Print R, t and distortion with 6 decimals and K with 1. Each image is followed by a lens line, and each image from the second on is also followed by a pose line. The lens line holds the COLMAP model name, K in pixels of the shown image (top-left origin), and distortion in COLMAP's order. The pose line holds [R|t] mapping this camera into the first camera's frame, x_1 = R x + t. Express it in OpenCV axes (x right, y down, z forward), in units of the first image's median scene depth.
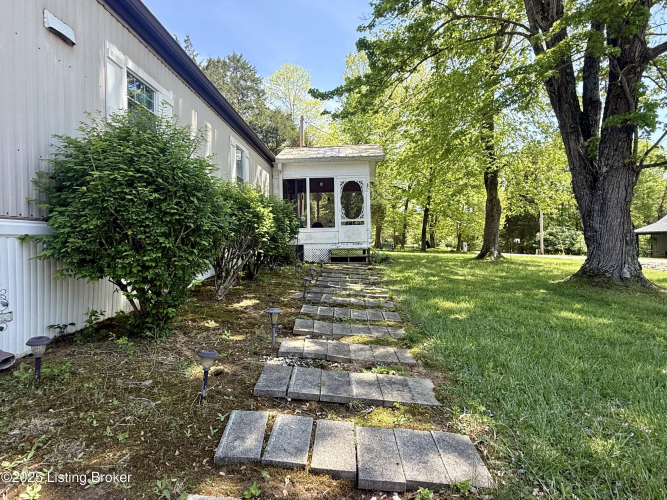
lens RADIAL K [[384.5, 0, 333.7], [0, 384.5, 247.0], [0, 0, 1]] dist [-0.000657, 0.001011]
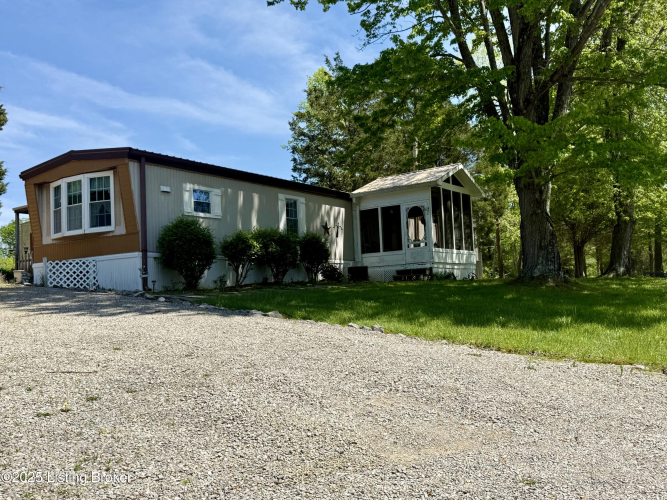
lens RADIAL K [[679.7, 0, 333.4], [0, 679.7, 250.3], [0, 0, 1]] dist [0.006716, 0.000000]
pose [[0.861370, -0.070383, -0.503079, 0.809343], [0.033618, 0.996082, -0.081795, 0.101960], [0.506865, 0.053543, 0.860361, -0.763988]]
